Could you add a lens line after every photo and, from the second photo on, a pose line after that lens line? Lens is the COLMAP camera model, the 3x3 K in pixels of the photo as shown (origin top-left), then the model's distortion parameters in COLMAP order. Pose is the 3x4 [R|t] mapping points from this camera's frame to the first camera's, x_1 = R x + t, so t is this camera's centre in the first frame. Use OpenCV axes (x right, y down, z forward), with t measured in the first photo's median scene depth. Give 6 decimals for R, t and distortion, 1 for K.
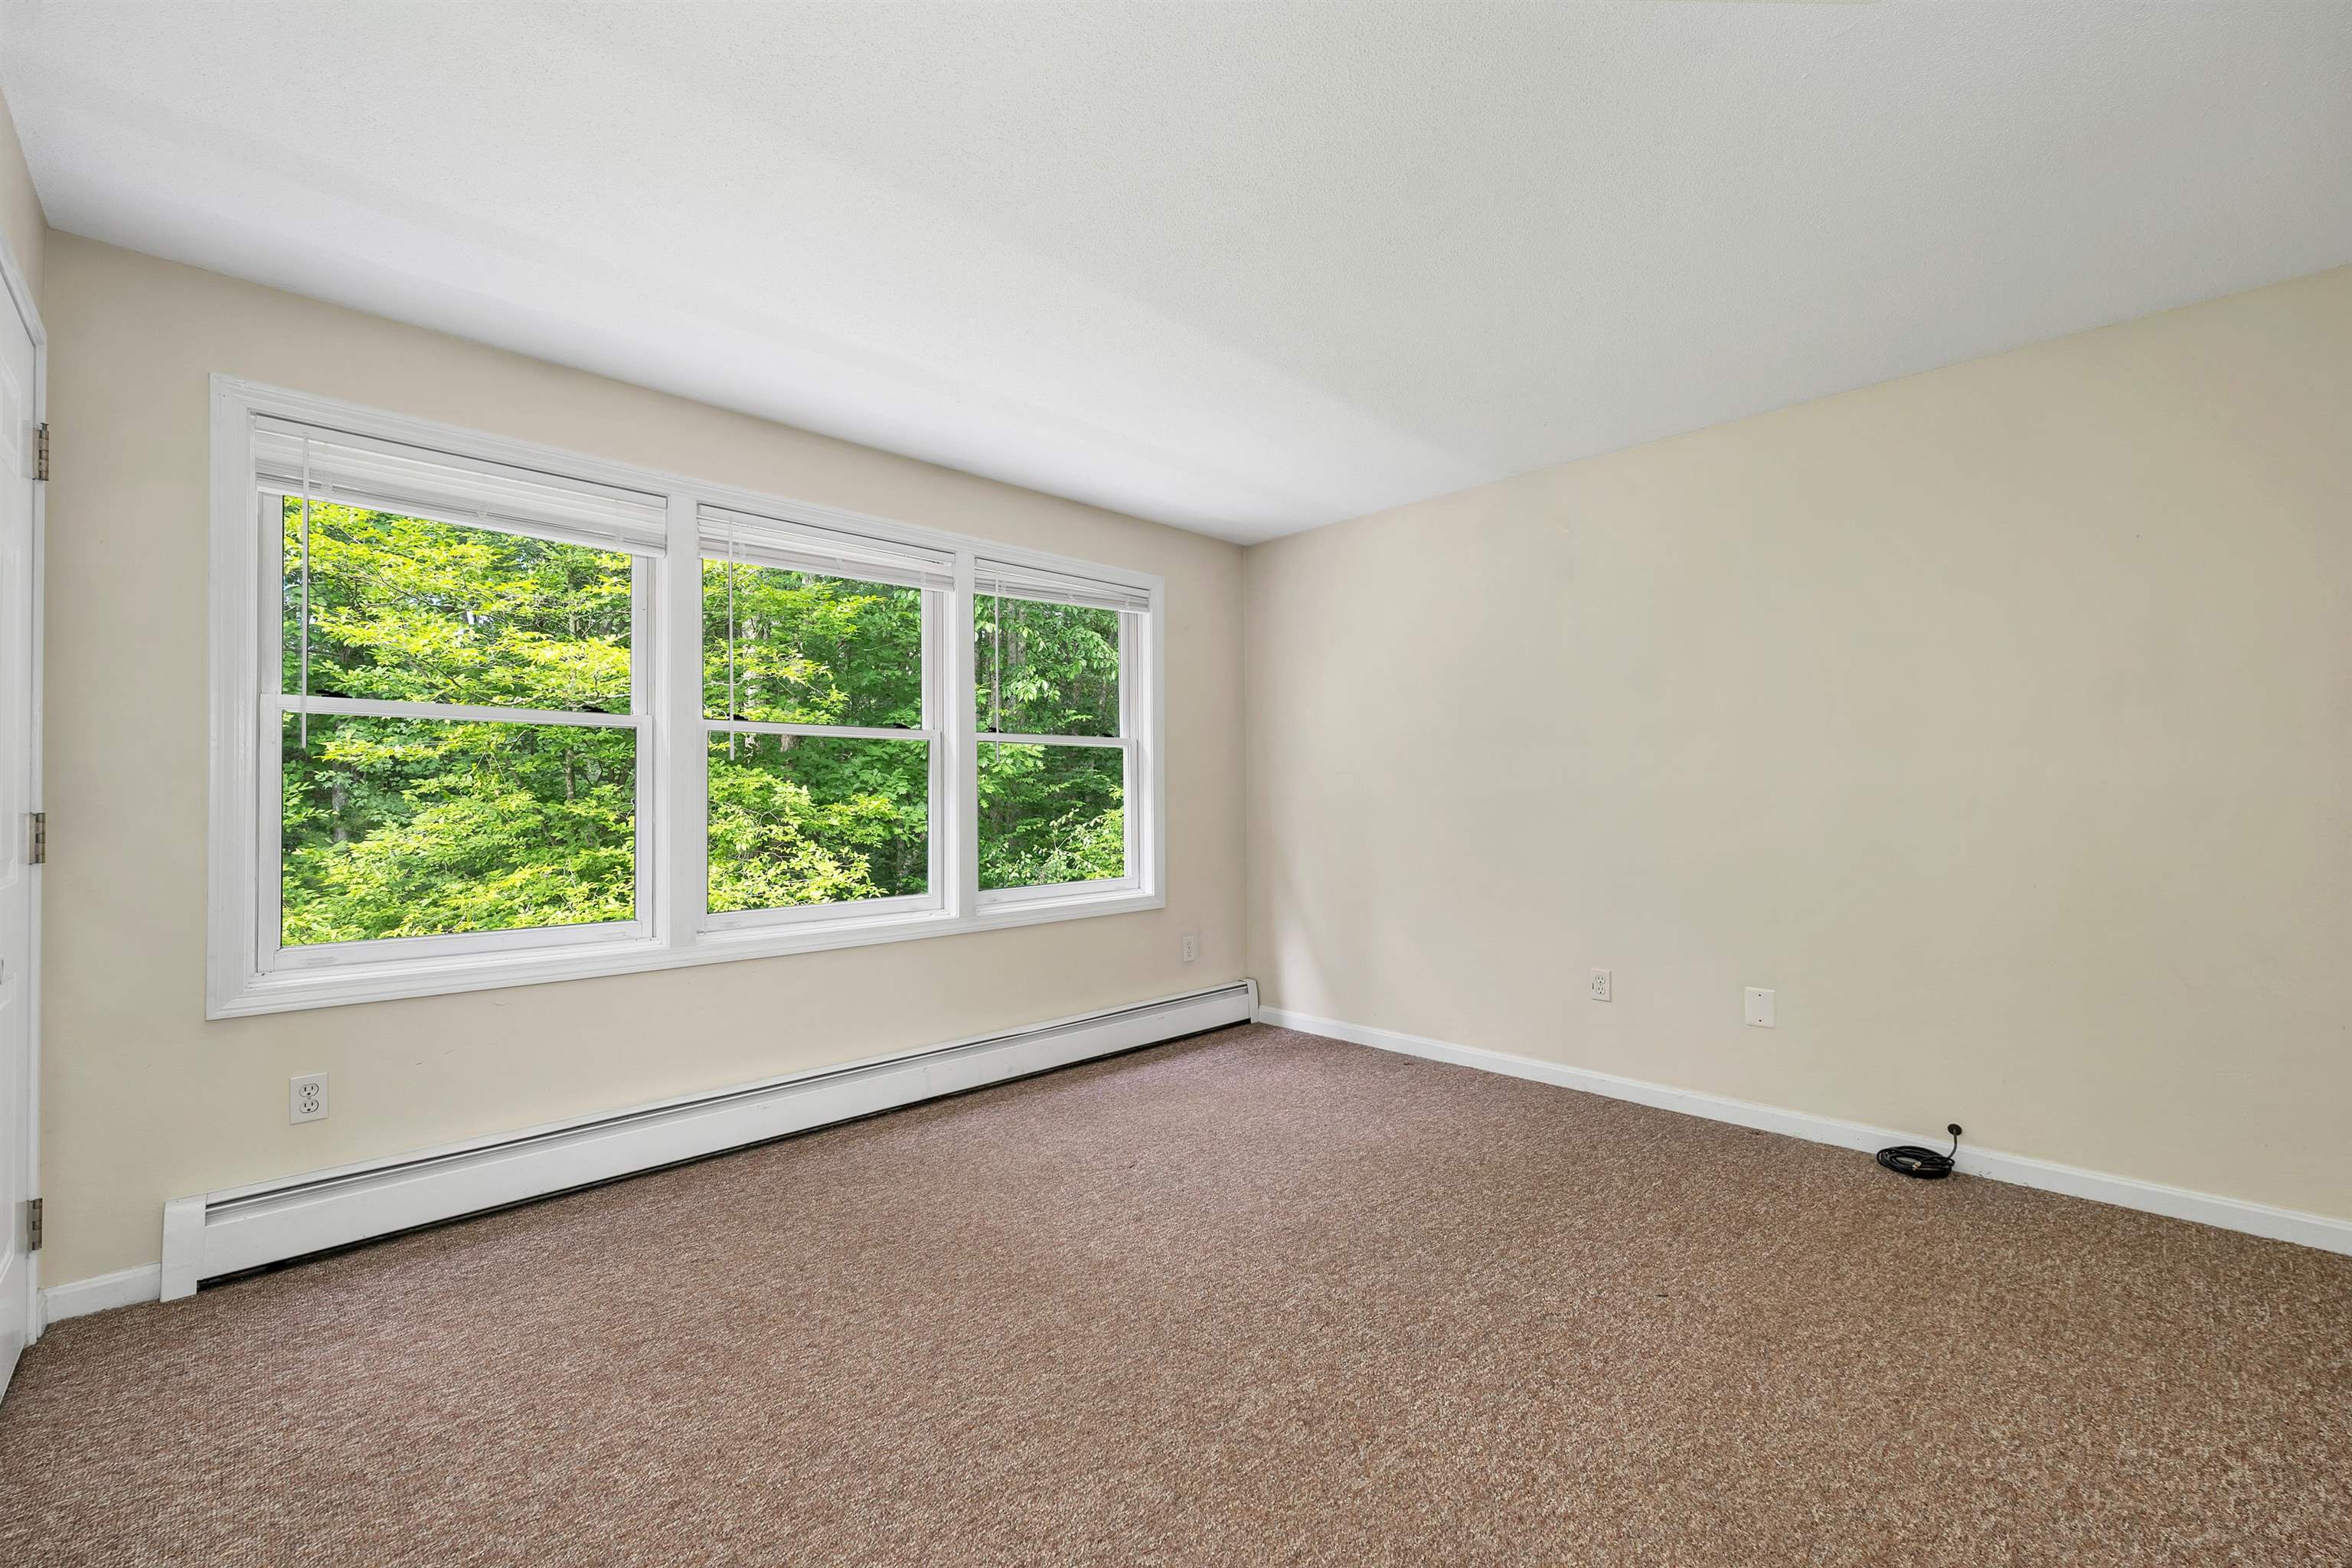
lens RADIAL K [[977.3, 0, 1181.9], [0, 977.3, 775.4], [0, 0, 1]] dist [0.003373, -0.001771]
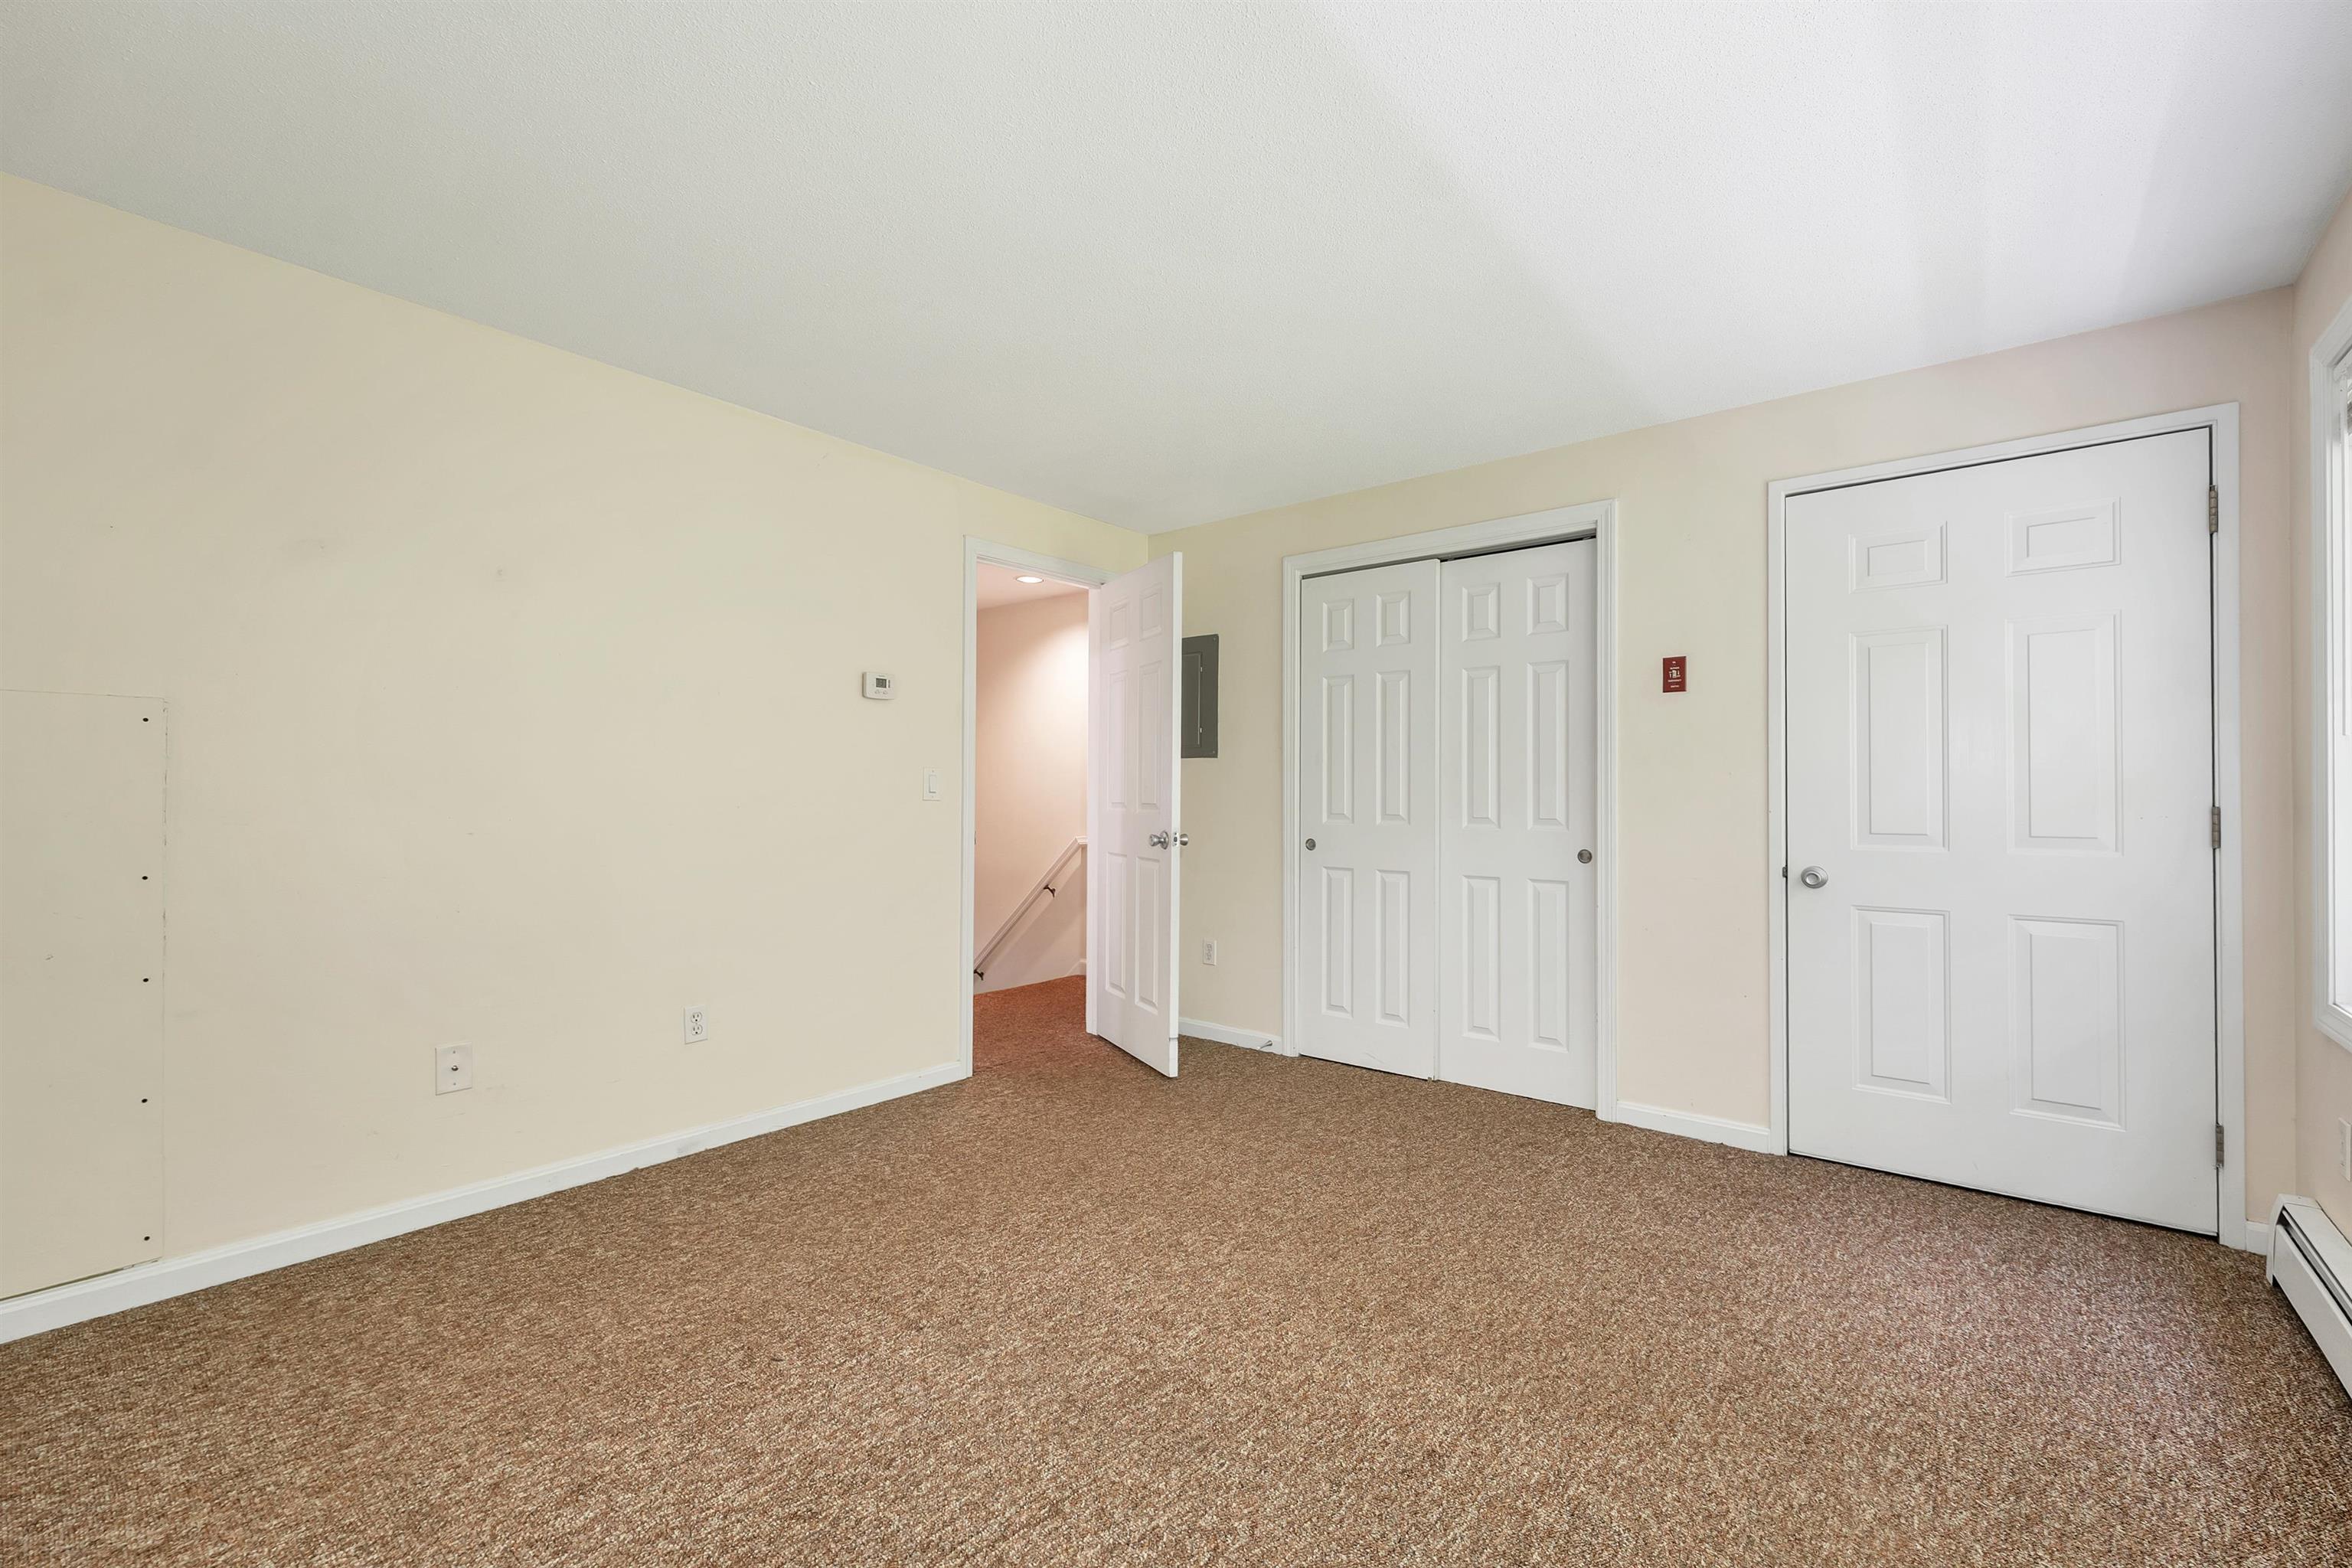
lens RADIAL K [[977.3, 0, 1165.8], [0, 977.3, 790.1], [0, 0, 1]] dist [0.003373, -0.001771]
pose [[-0.995996, 0.001742, -0.089380, 0.191580], [0.004119, 0.999643, -0.026416, 0.034825], [0.089302, -0.026679, -0.995647, 1.691249]]
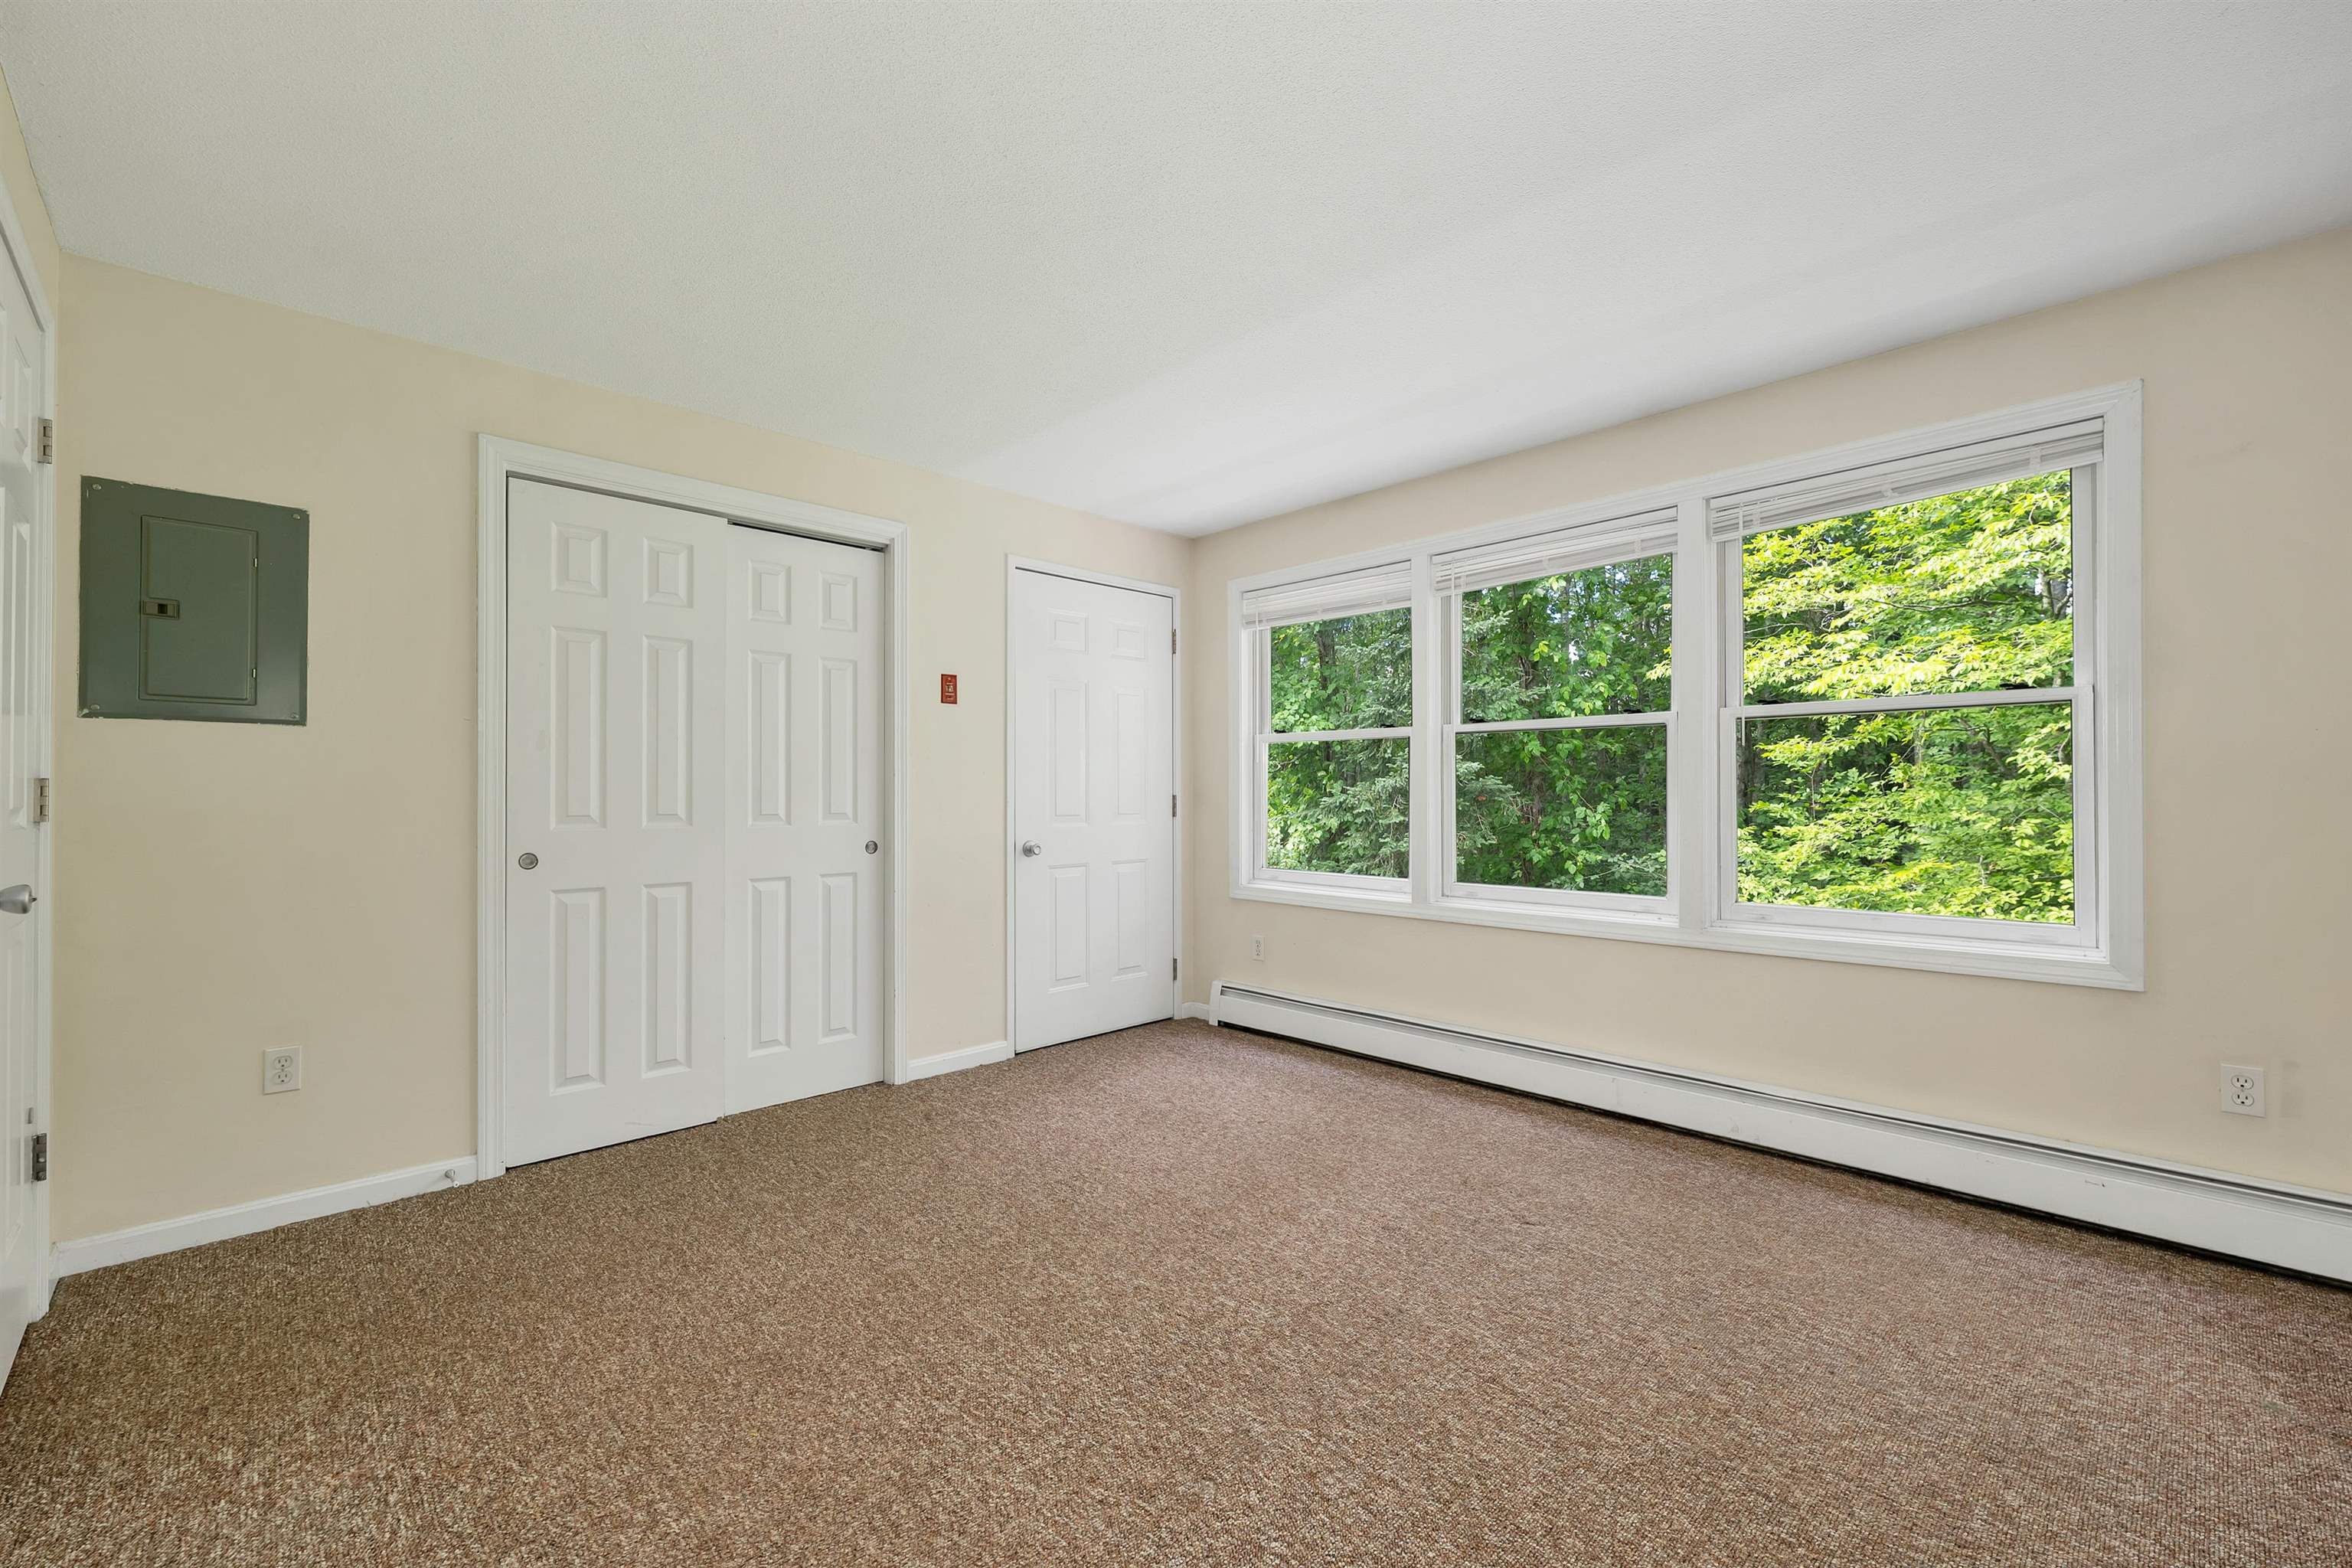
lens RADIAL K [[977.3, 0, 1173.9], [0, 977.3, 793.8], [0, 0, 1]] dist [0.003373, -0.001771]
pose [[-0.020388, 0.008318, -0.999758, 0.952212], [0.023727, 0.999688, 0.007834, 0.012412], [0.999511, -0.023561, -0.020579, 0.845542]]
